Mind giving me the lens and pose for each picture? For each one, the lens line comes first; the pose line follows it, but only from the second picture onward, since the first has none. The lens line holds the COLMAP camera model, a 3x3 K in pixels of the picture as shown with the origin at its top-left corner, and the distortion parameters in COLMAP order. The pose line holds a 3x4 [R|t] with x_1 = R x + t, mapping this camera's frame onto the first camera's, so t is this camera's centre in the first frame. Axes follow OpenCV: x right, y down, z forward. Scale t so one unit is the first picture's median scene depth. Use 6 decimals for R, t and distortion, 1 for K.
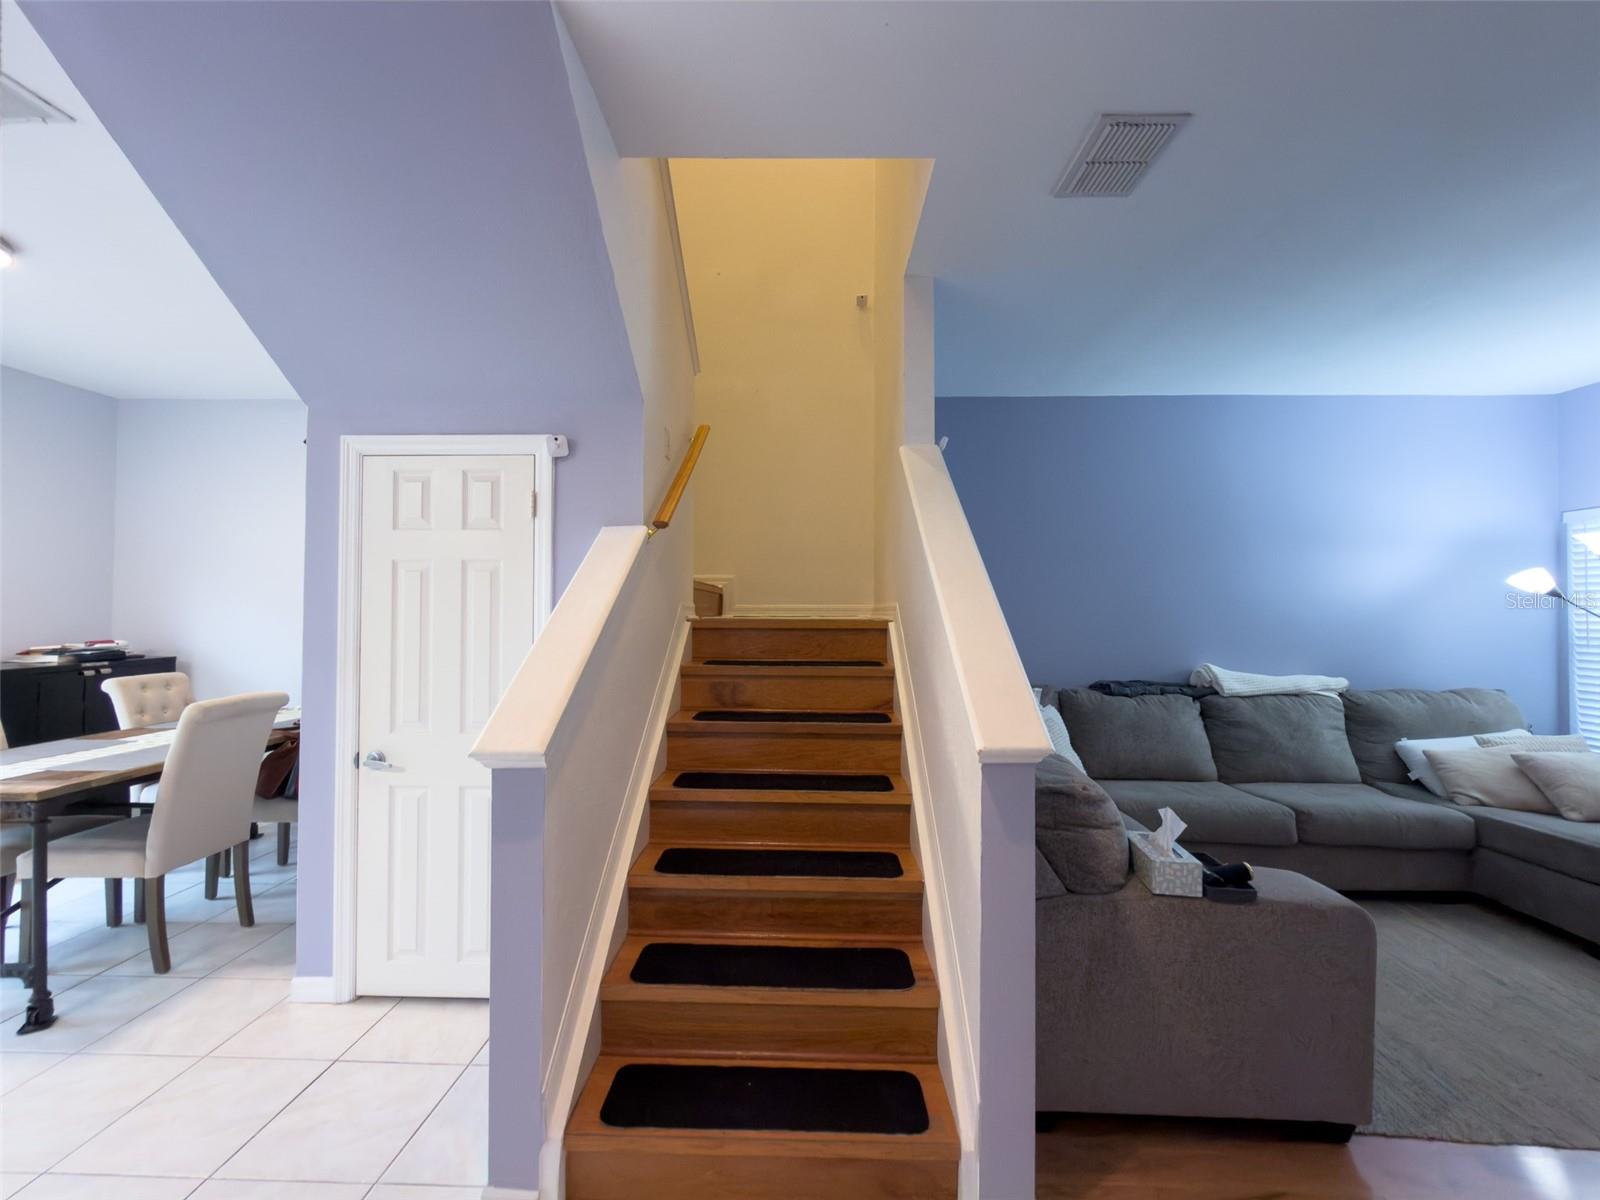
lens RADIAL K [[638.4, 0, 800.0], [0, 638.4, 600.0], [0, 0, 1]] dist [0.001293, -0.000023]
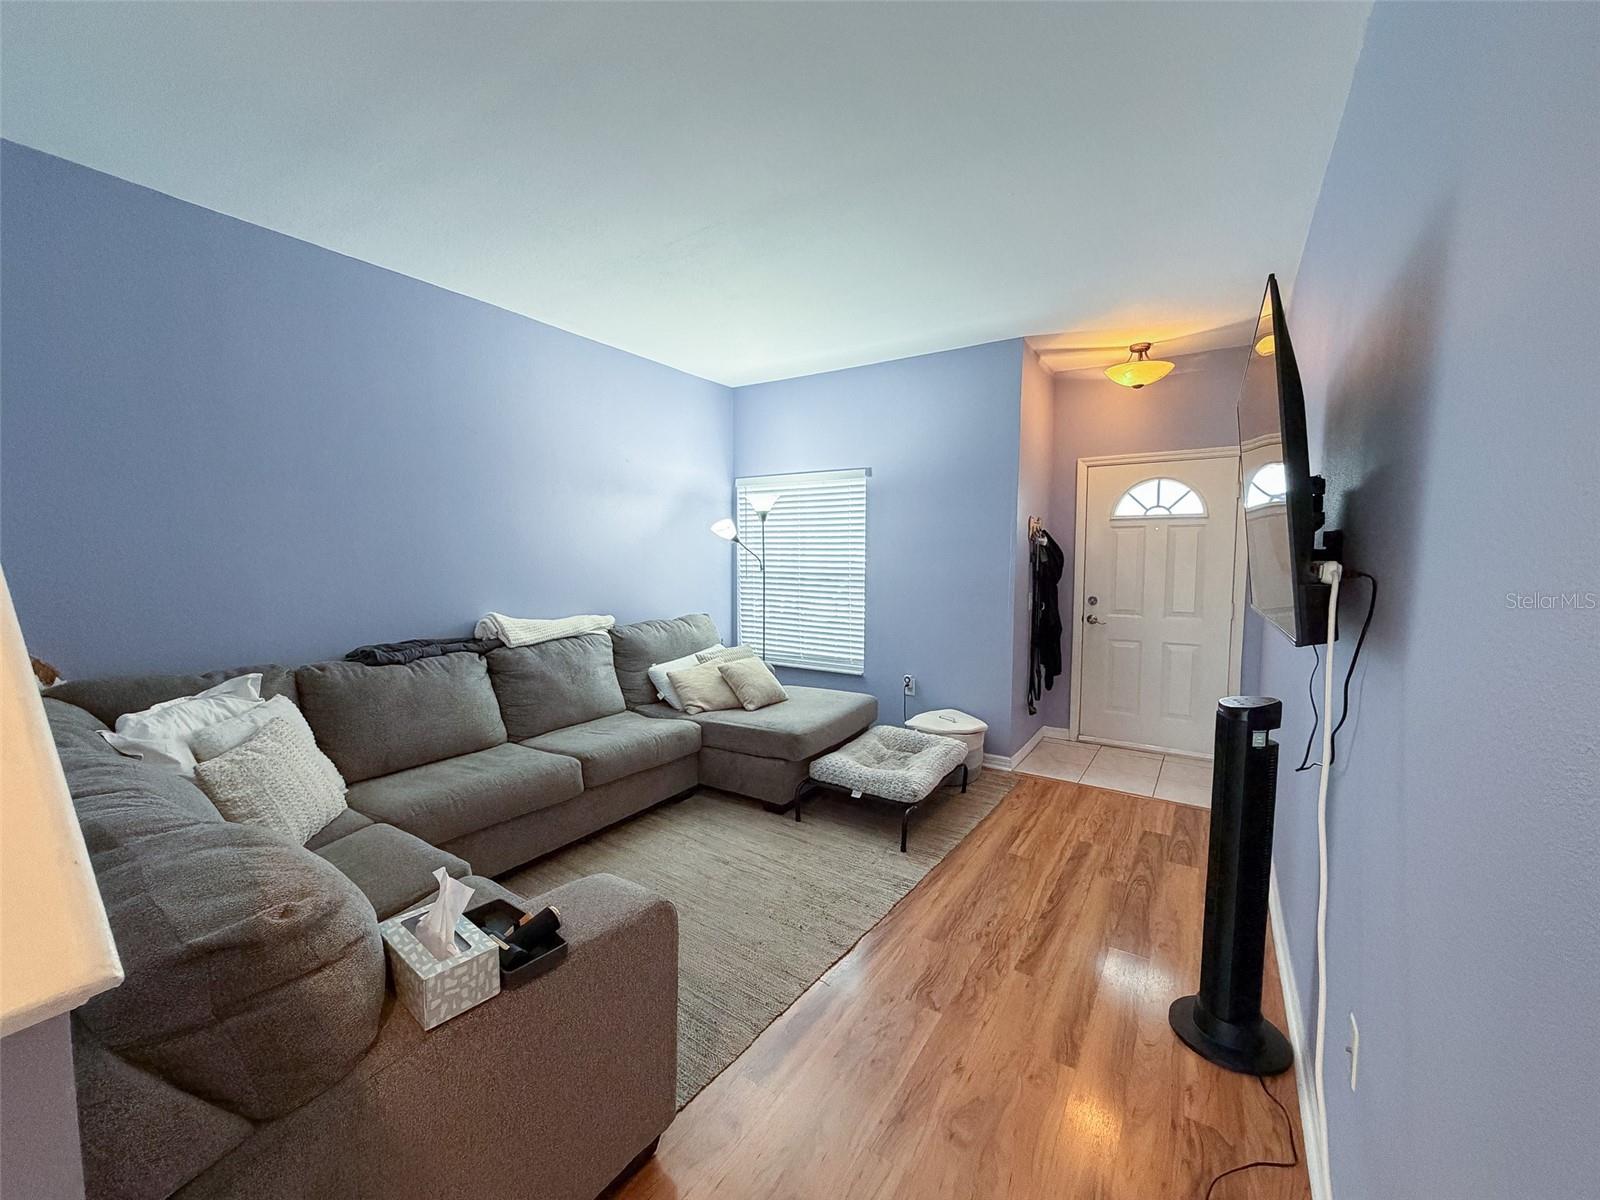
lens RADIAL K [[638.4, 0, 800.0], [0, 638.4, 600.0], [0, 0, 1]] dist [0.001293, -0.000023]
pose [[0.523727, -0.067547, 0.849204, 0.115145], [-0.016513, 0.995859, 0.089396, -0.006412], [-0.851726, -0.060841, 0.520443, 0.185824]]
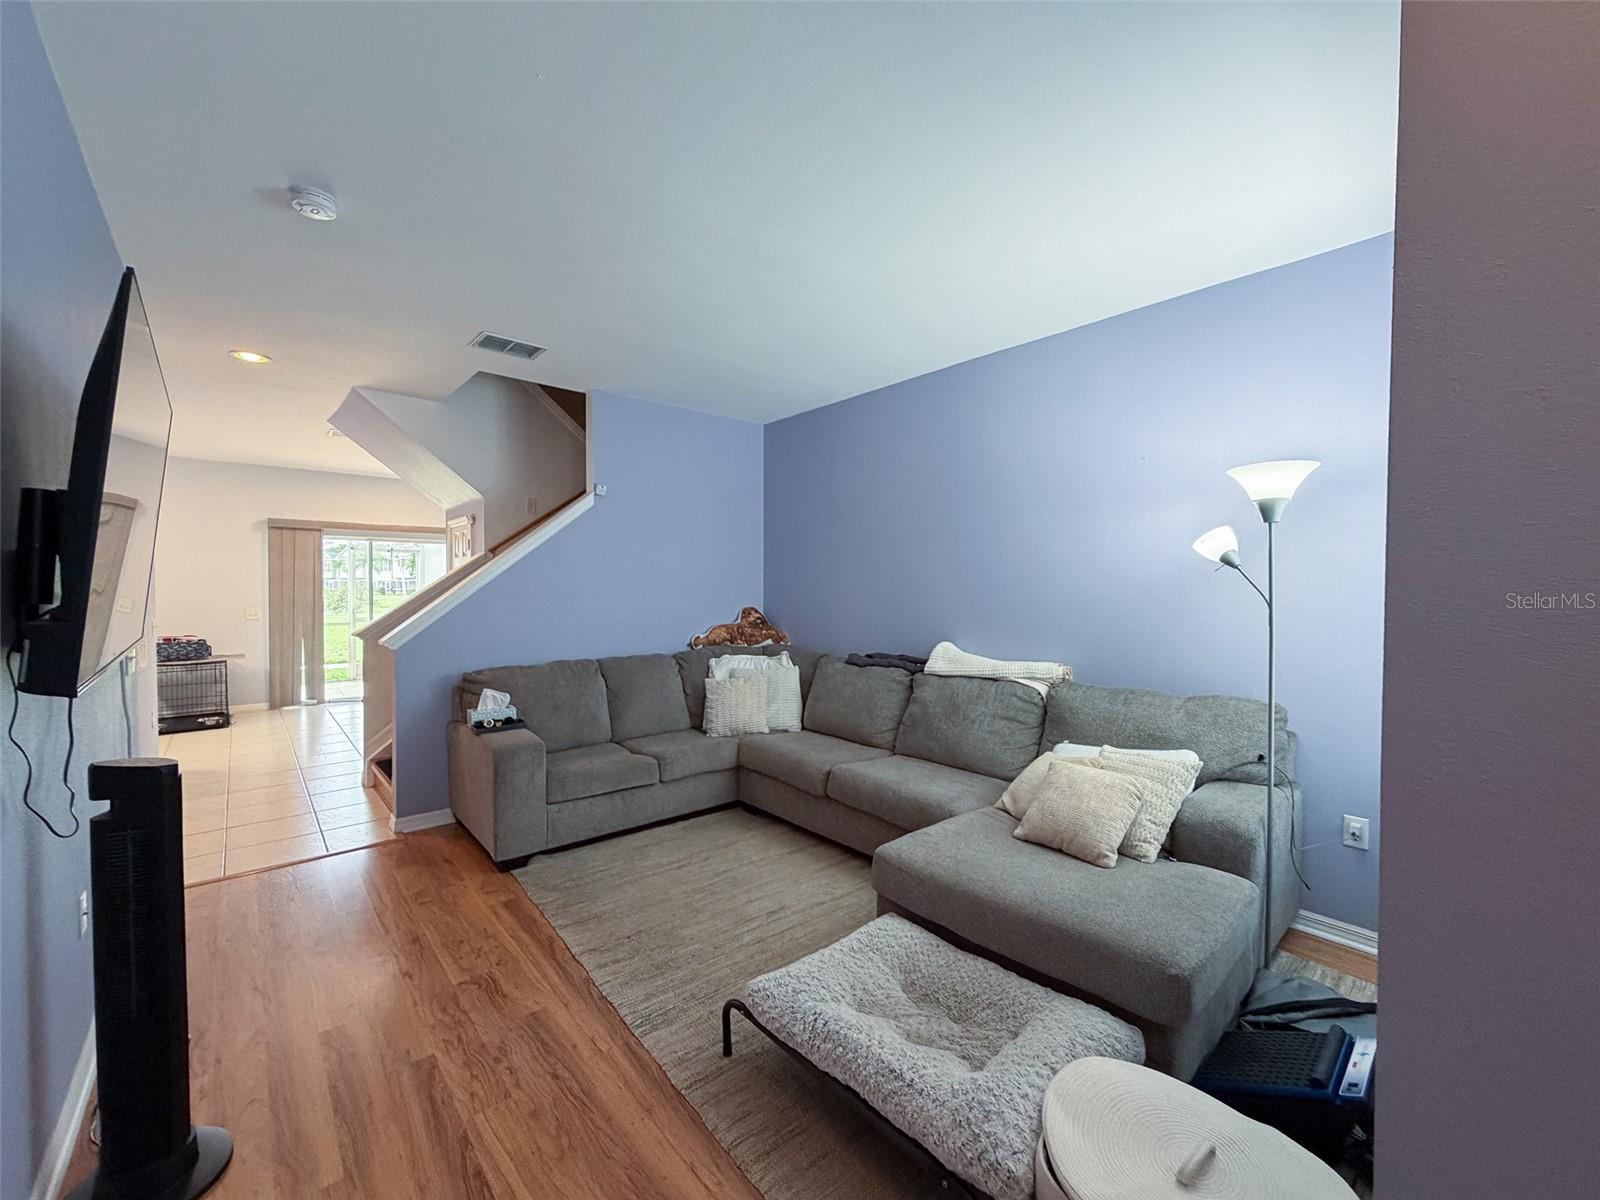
lens RADIAL K [[638.4, 0, 800.0], [0, 638.4, 600.0], [0, 0, 1]] dist [0.001293, -0.000023]
pose [[0.679034, 0.007781, -0.734066, 1.338576], [0.019588, 0.999396, 0.028713, 0.000741], [0.733846, -0.033876, 0.678471, 0.180223]]
